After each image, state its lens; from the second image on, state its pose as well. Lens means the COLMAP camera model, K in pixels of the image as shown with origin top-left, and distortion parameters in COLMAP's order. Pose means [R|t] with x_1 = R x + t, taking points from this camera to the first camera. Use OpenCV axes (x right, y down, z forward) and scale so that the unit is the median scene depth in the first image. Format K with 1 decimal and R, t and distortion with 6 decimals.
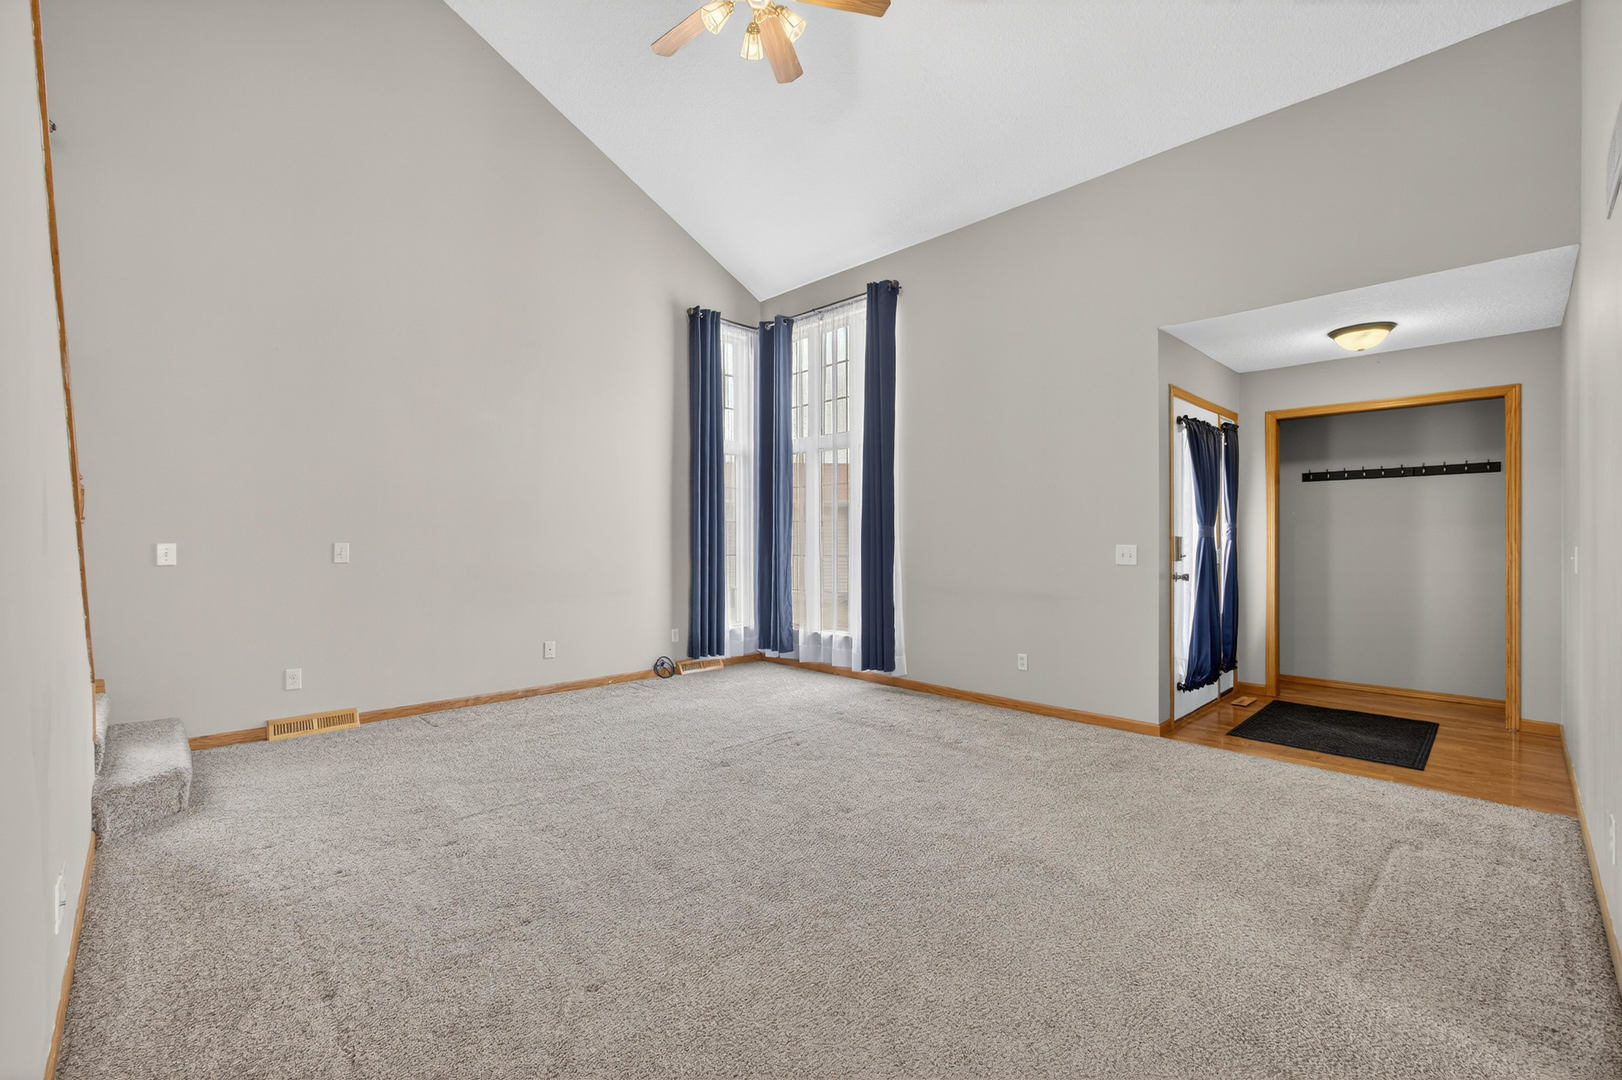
lens RADIAL K [[690.1, 0, 807.8], [0, 690.1, 543.5], [0, 0, 1]] dist [-0.015963, 0.004948]
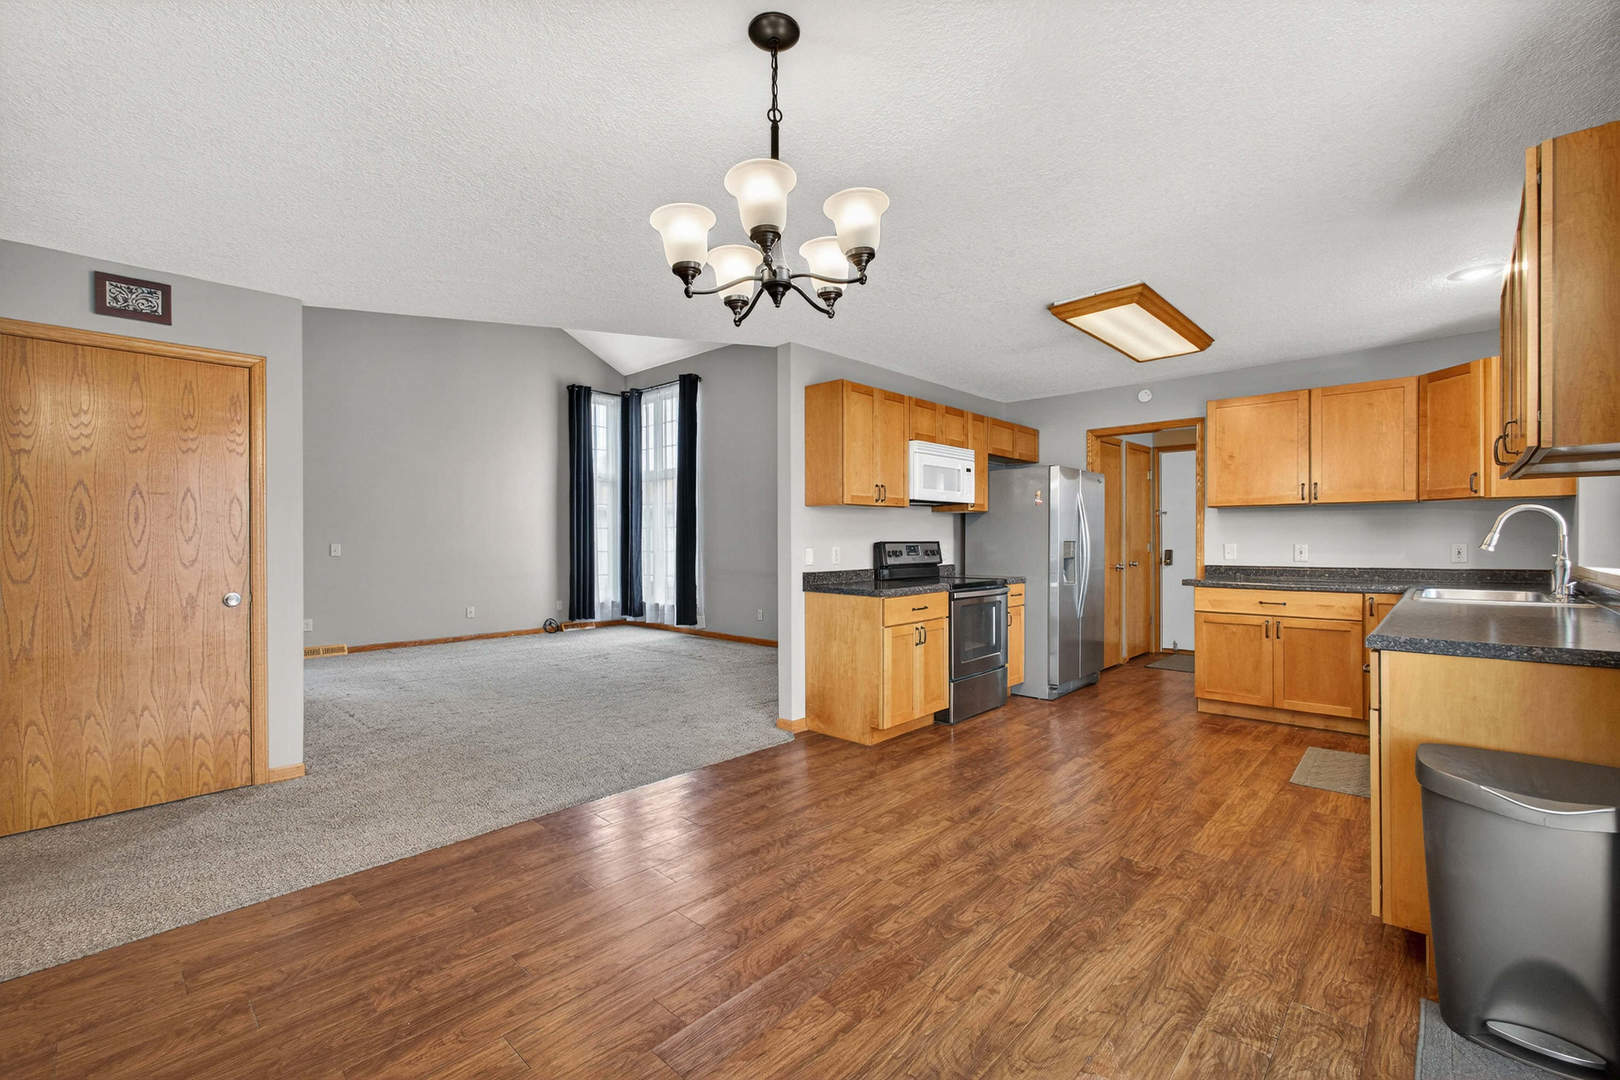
lens RADIAL K [[689.3, 0, 806.8], [0, 689.3, 542.7], [0, 0, 1]] dist [-0.015963, 0.004948]
pose [[0.999142, -0.002964, 0.041313, 0.280868], [0.002940, 0.999995, 0.000639, -0.000808], [-0.041314, -0.000517, 0.999146, -0.506174]]
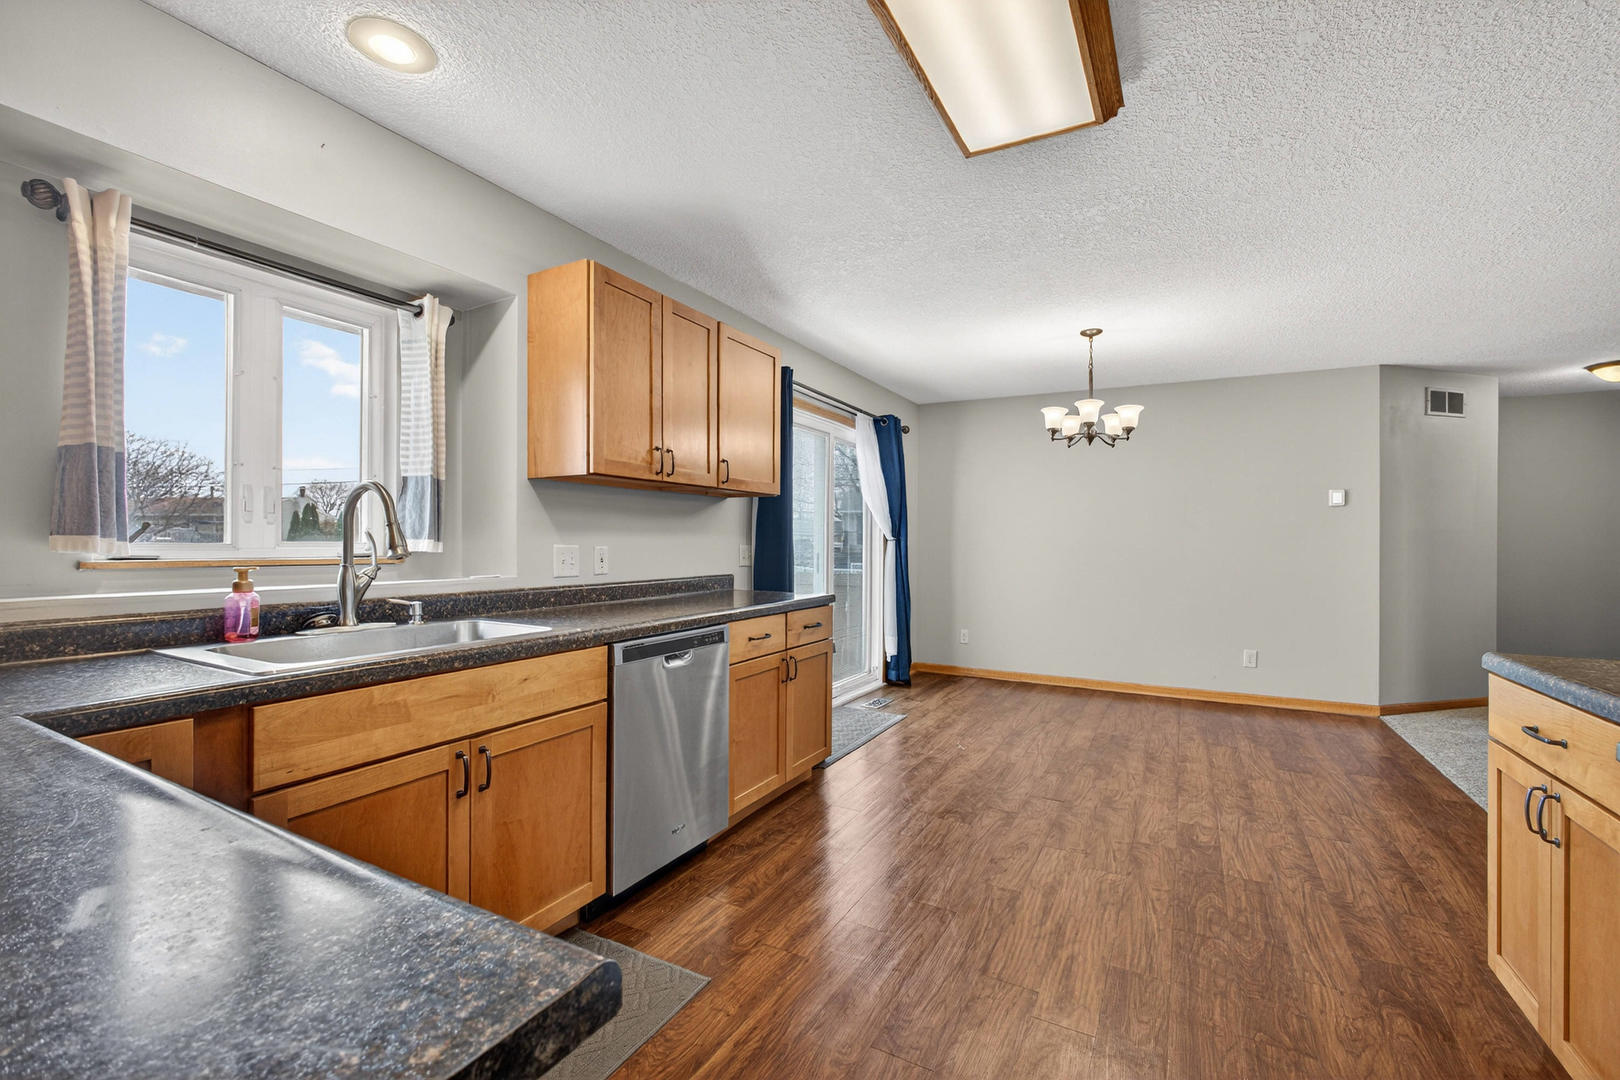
lens RADIAL K [[689.3, 0, 801.8], [0, 689.3, 537.1], [0, 0, 1]] dist [-0.015963, 0.004948]
pose [[-0.958262, -0.005797, -0.285833, 0.748031], [-0.005418, 0.999983, -0.002117, -0.002749], [0.285841, -0.000480, -0.958277, 0.344172]]
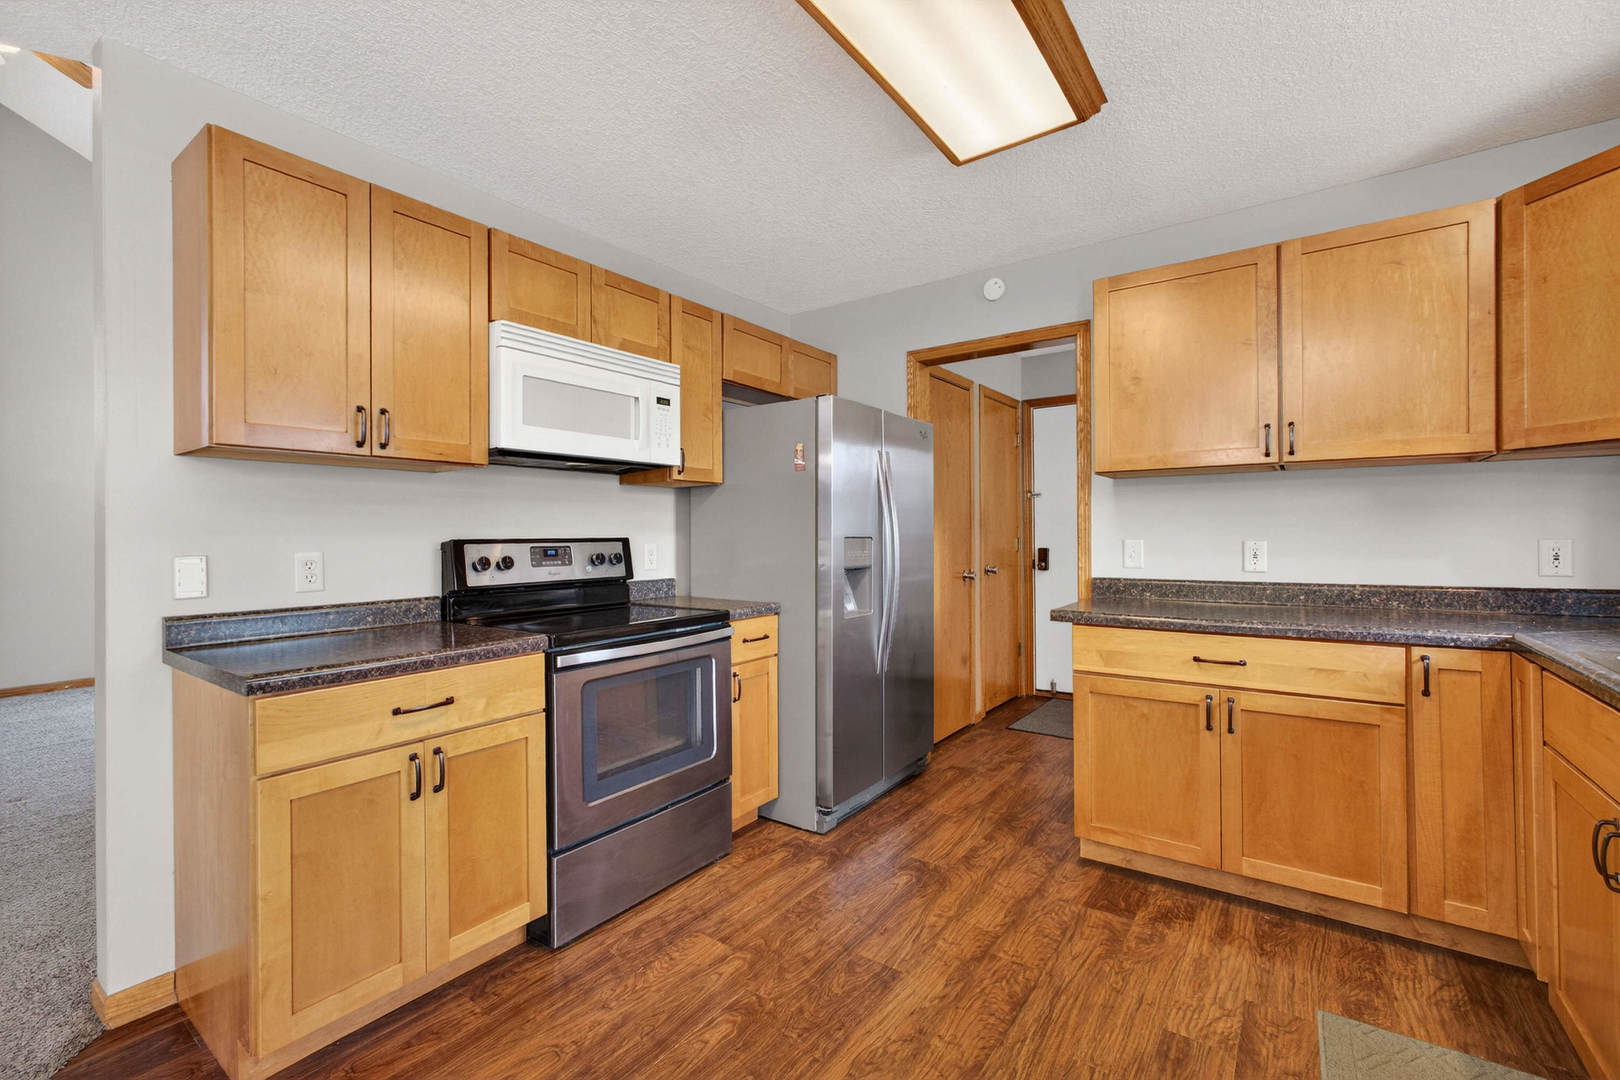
lens RADIAL K [[689.3, 0, 807.9], [0, 689.3, 533.0], [0, 0, 1]] dist [-0.015963, 0.004948]
pose [[0.985105, -0.005899, 0.171851, 0.531042], [0.006770, 0.999967, -0.004483, -0.001885], [-0.171819, 0.005580, 0.985113, -0.116786]]
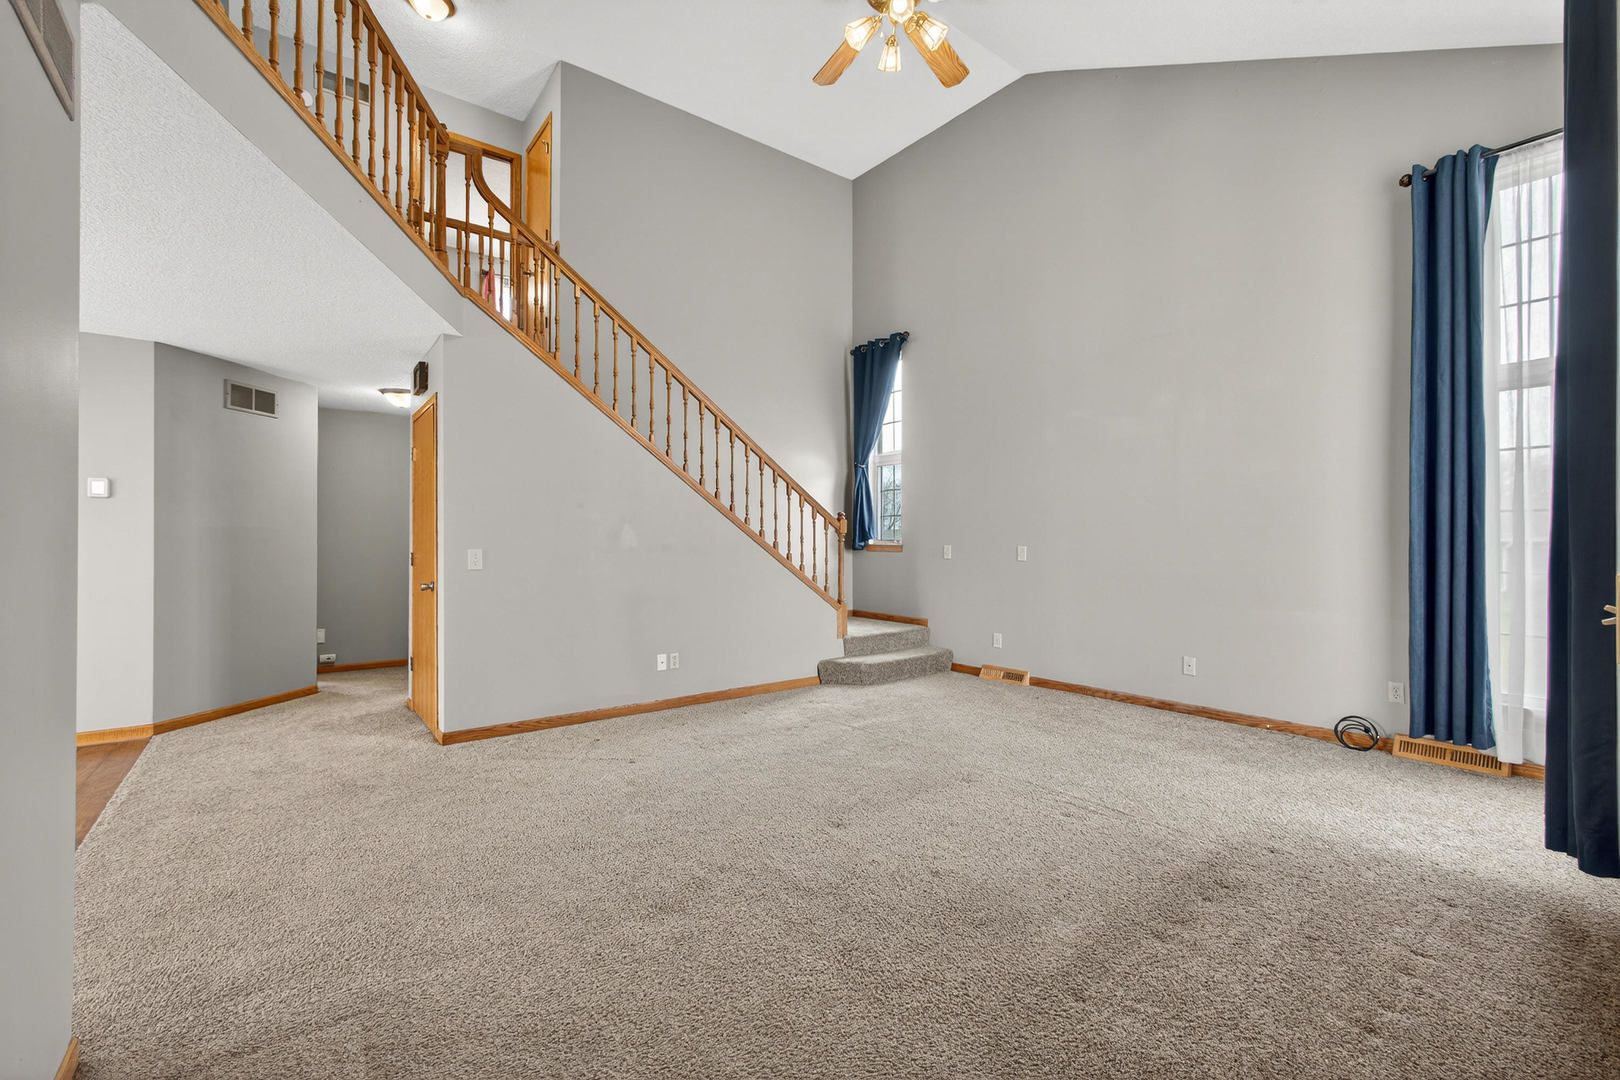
lens RADIAL K [[689.3, 0, 802.1], [0, 689.3, 542.0], [0, 0, 1]] dist [-0.015963, 0.004948]
pose [[-0.110419, 0.002420, -0.993882, 0.506110], [-0.006083, 0.999977, 0.003111, -0.007098], [0.993866, 0.006389, -0.110402, 0.521339]]
